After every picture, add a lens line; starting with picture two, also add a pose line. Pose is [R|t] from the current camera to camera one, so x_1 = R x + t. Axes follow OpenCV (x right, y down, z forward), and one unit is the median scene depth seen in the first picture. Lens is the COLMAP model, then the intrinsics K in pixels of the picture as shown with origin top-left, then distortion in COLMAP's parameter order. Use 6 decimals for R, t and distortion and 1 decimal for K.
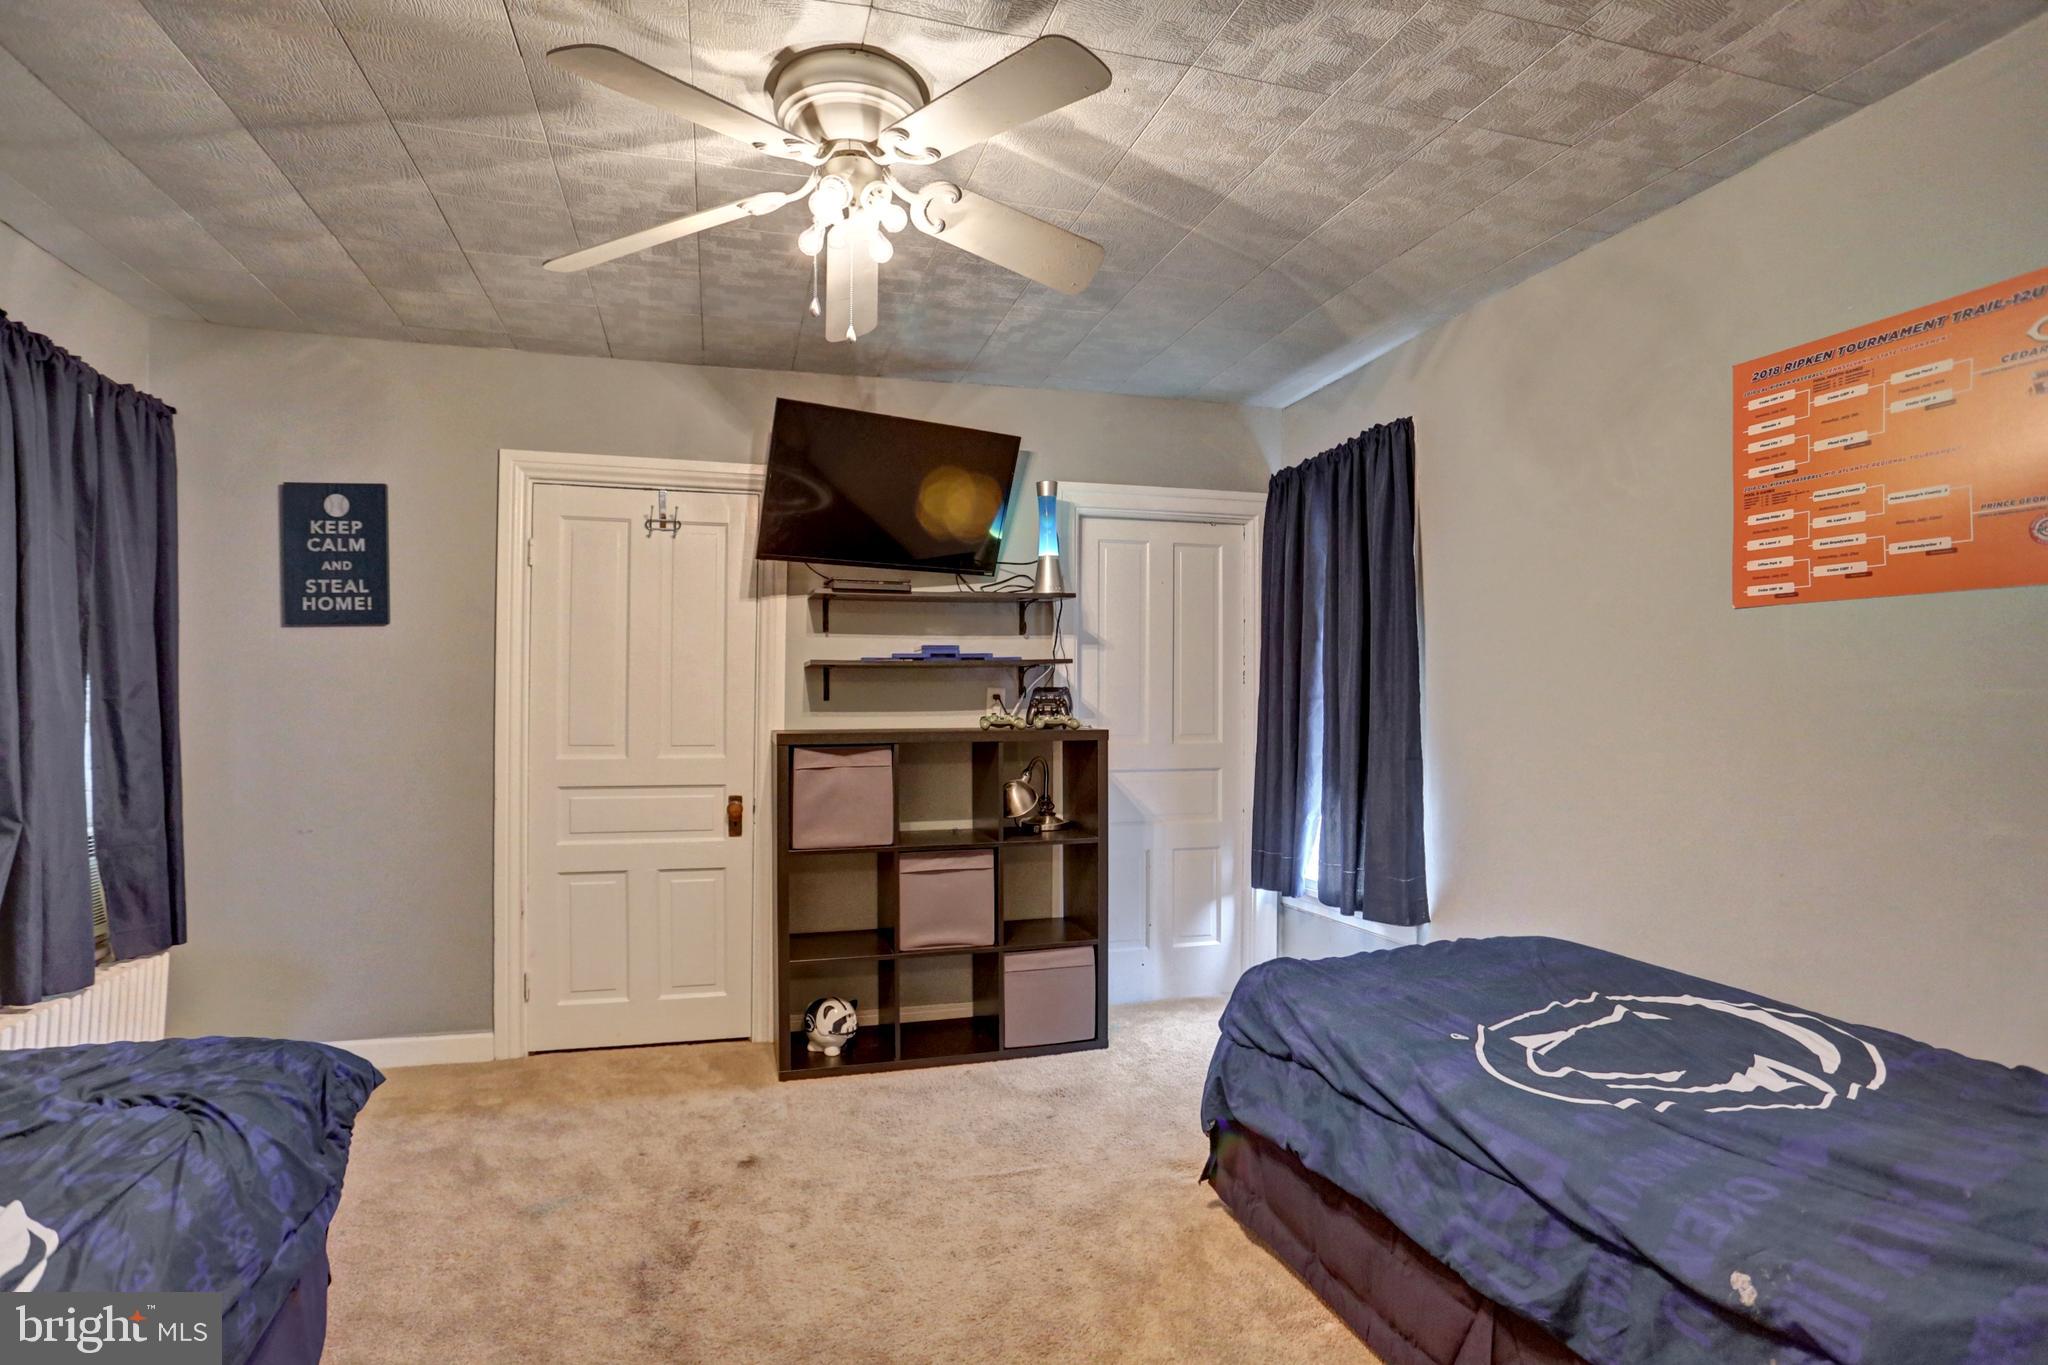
lens RADIAL K [[990.9, 0, 1012.1], [0, 990.9, 685.8], [0, 0, 1]] dist [-0.026678, 0.011294]
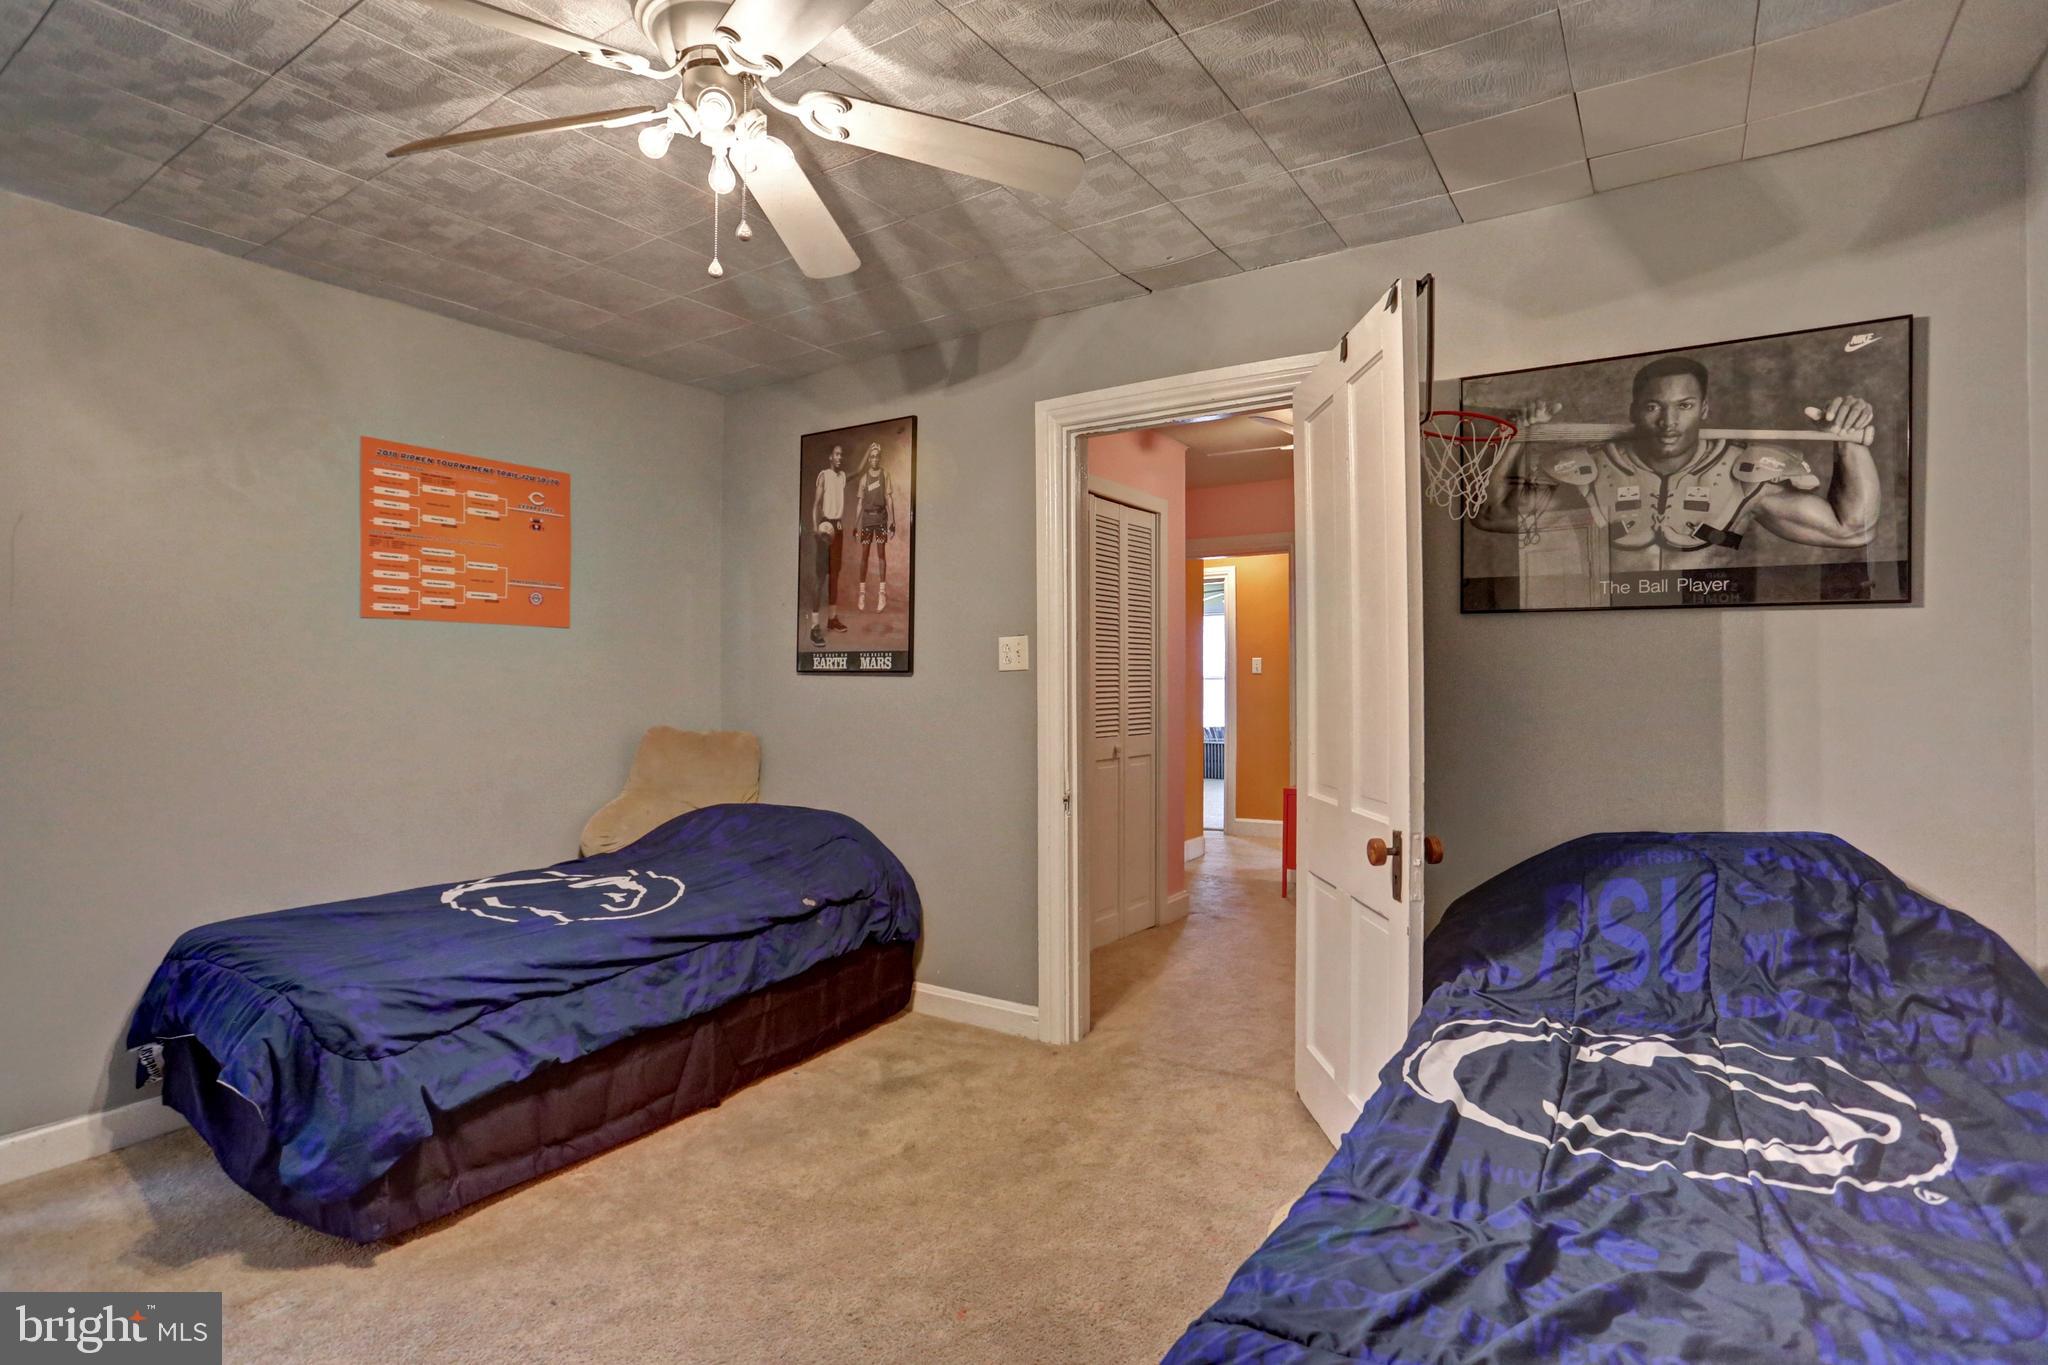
lens RADIAL K [[990.9, 0, 1012.1], [0, 990.9, 685.8], [0, 0, 1]] dist [-0.026678, 0.011294]
pose [[-0.619105, 0.000988, 0.785308, -0.941006], [-0.000461, 0.999999, -0.001622, 0.017474], [-0.785308, -0.001366, -0.619103, 1.232000]]
